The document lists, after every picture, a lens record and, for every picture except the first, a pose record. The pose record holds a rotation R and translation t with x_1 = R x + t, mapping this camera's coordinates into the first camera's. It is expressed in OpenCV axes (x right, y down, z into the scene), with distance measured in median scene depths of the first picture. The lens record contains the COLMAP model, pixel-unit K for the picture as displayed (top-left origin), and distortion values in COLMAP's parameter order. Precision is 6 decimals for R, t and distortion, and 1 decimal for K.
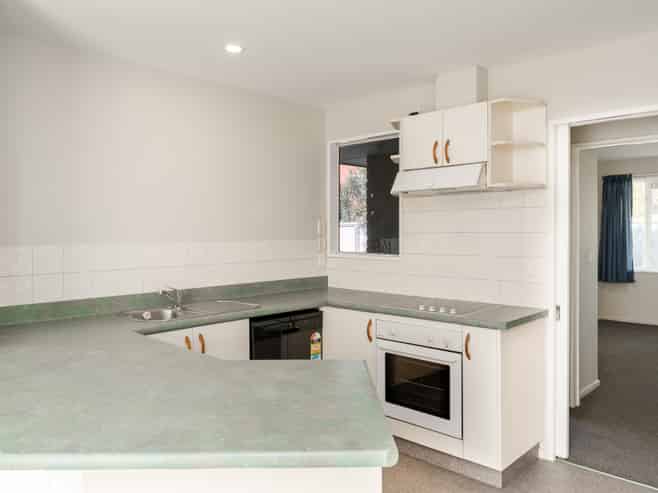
lens RADIAL K [[489.7, 0, 329.0], [0, 489.7, 246.5], [0, 0, 1]] dist [0.000987, -0.000017]
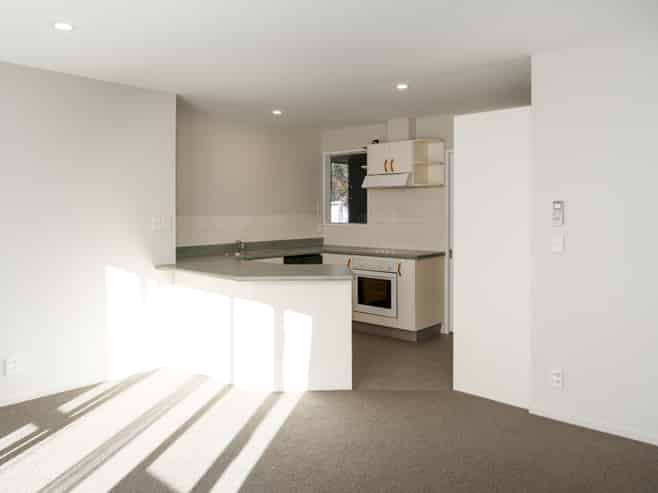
lens RADIAL K [[489.7, 0, 329.0], [0, 489.7, 246.5], [0, 0, 1]] dist [0.000987, -0.000017]
pose [[0.999364, -0.002052, 0.035603, -0.055457], [0.000391, 0.998914, 0.046598, 0.019999], [-0.035660, -0.046554, 0.998279, -0.790670]]
